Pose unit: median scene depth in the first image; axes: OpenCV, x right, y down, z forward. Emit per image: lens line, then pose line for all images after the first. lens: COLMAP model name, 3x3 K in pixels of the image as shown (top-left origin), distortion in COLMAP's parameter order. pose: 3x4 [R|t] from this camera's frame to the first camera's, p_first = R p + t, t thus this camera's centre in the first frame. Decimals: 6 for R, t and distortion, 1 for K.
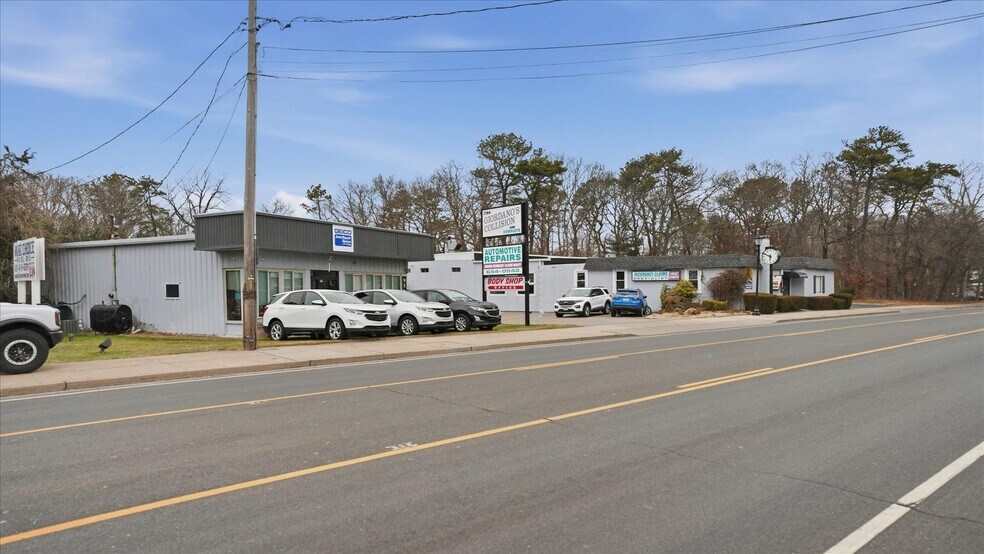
lens RADIAL K [[623.3, 0, 481.0], [0, 623.3, 319.3], [0, 0, 1]] dist [-0.013878, 0.028322]
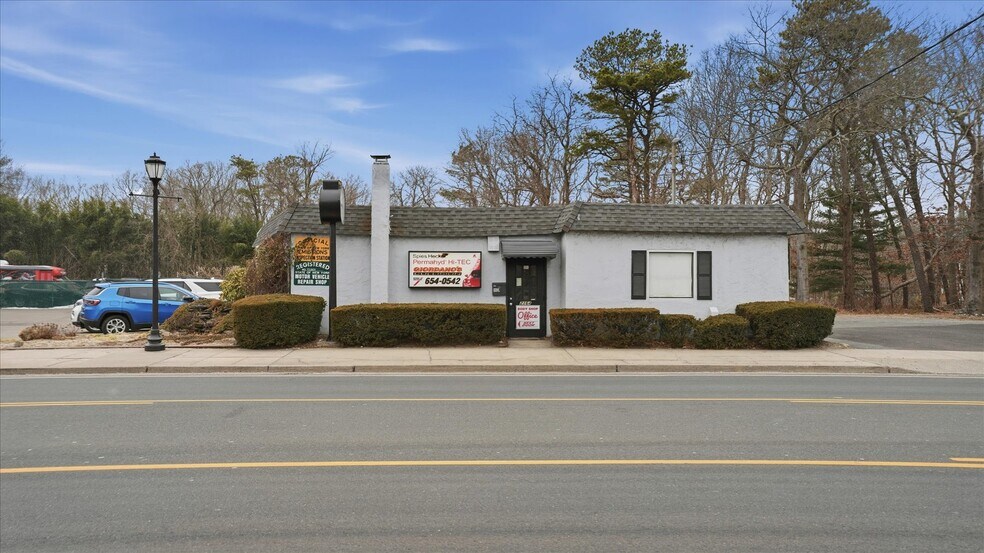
lens RADIAL K [[717.4, 0, 481.9], [0, 717.4, 276.3], [0, 0, 1]] dist [0.076489, -0.072340]
pose [[0.781577, 0.006615, -0.623773, 0.789371], [-0.036755, 0.998695, -0.035461, -0.040055], [0.622725, 0.050642, 0.780801, 0.662418]]
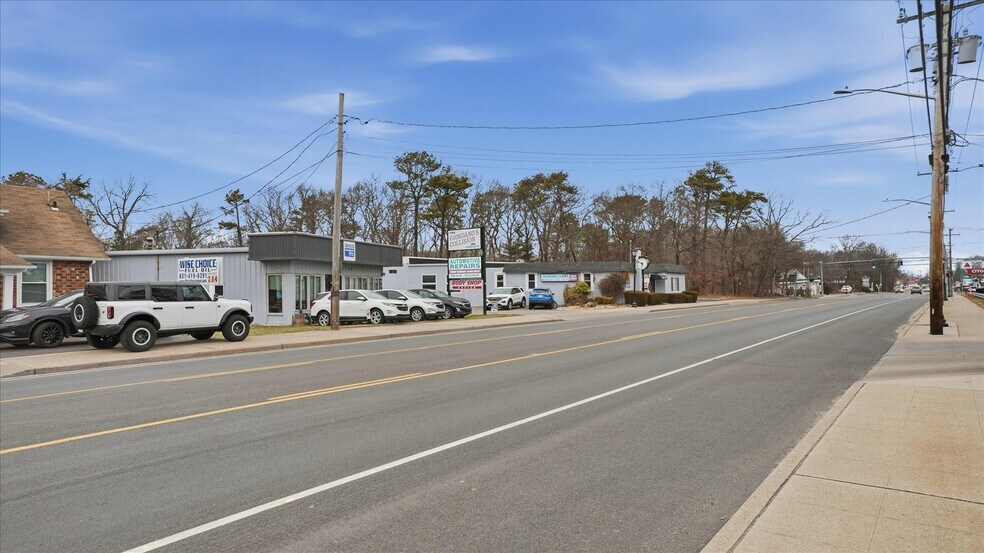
lens RADIAL K [[623.3, 0, 496.0], [0, 623.3, 277.8], [0, 0, 1]] dist [-0.013878, 0.028322]
pose [[0.975676, 0.001109, 0.219215, -0.130285], [0.012853, 0.997977, -0.062257, 0.009052], [-0.218841, 0.063560, 0.973688, -0.227691]]
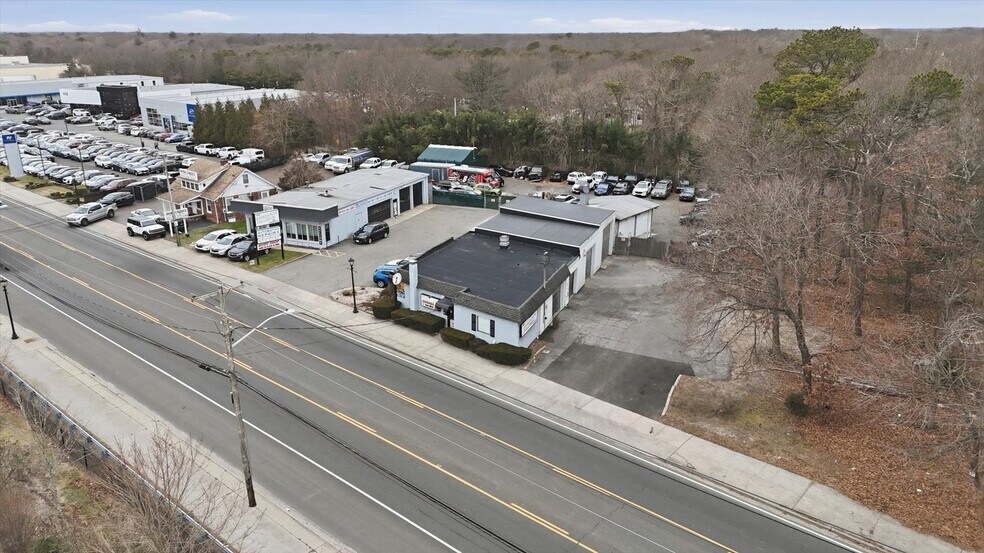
lens RADIAL K [[717.4, 0, 491.7], [0, 717.4, 280.1], [0, 0, 1]] dist [0.076489, -0.072340]
pose [[0.126238, 0.324457, -0.937439, 1.722393], [-0.042380, 0.945900, 0.321679, -0.530157], [0.991094, -0.000879, 0.133159, 0.949393]]
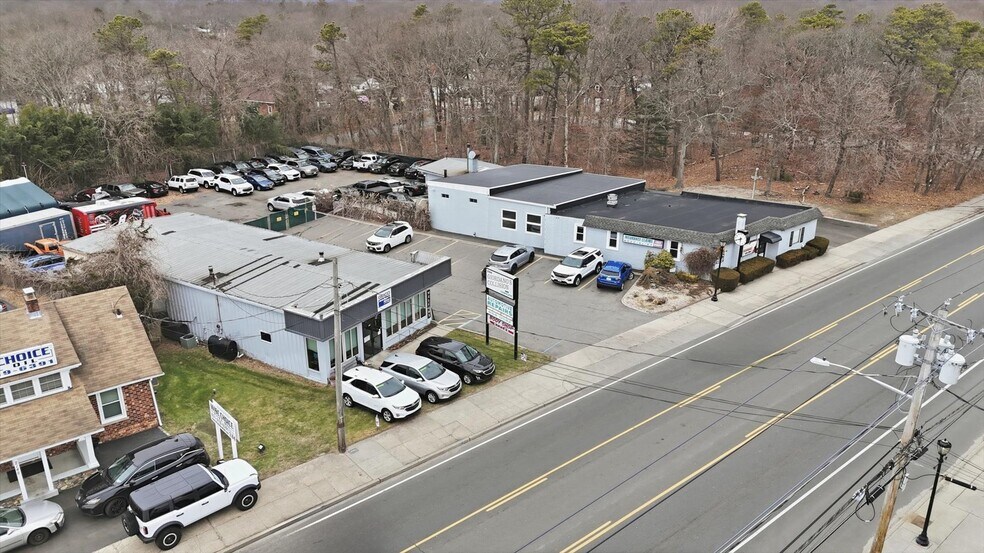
lens RADIAL K [[717.4, 0, 480.4], [0, 717.4, 277.6], [0, 0, 1]] dist [0.076489, -0.072340]
pose [[0.998852, 0.022514, -0.042285, 0.037464], [-0.008140, 0.949610, 0.313328, -0.427078], [0.047208, -0.312624, 0.948703, -0.308035]]
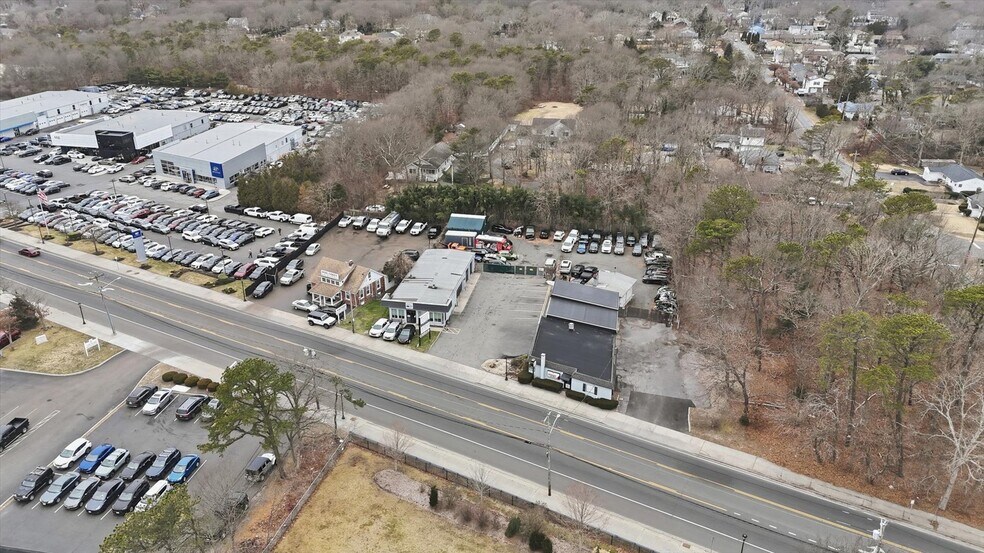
lens RADIAL K [[717.4, 0, 490.6], [0, 717.4, 265.6], [0, 0, 1]] dist [0.076489, -0.072340]
pose [[0.315627, 0.379381, -0.869741, 2.469168], [-0.041950, 0.921277, 0.386637, -1.387809], [0.947956, -0.085547, 0.306695, 0.056907]]
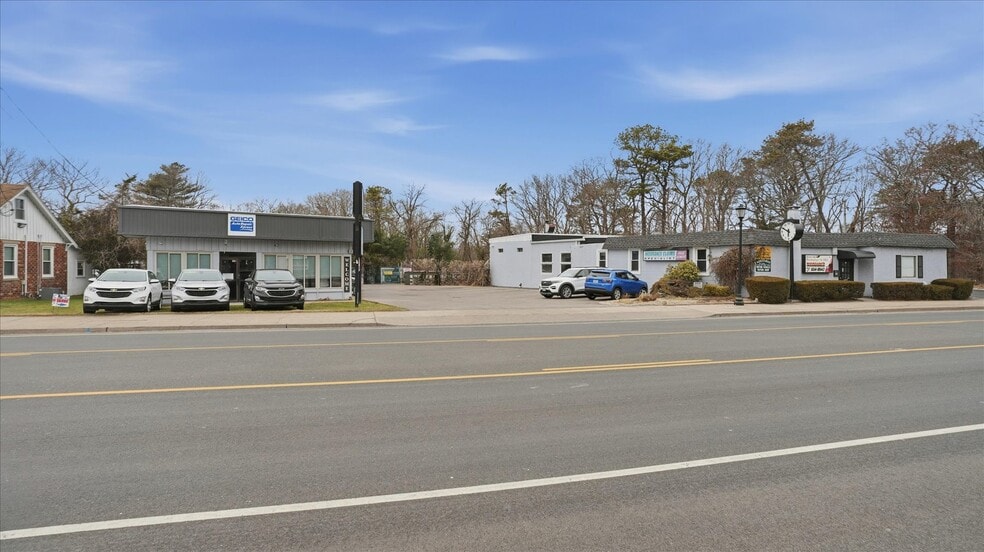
lens RADIAL K [[489.8, 0, 498.0], [0, 489.8, 265.6], [0, 0, 1]] dist [-0.040207, 0.002985]
pose [[0.887577, 0.009102, -0.460569, 0.396825], [-0.030972, 0.998722, -0.039950, -0.019527], [0.459617, 0.049724, 0.886724, 0.262169]]
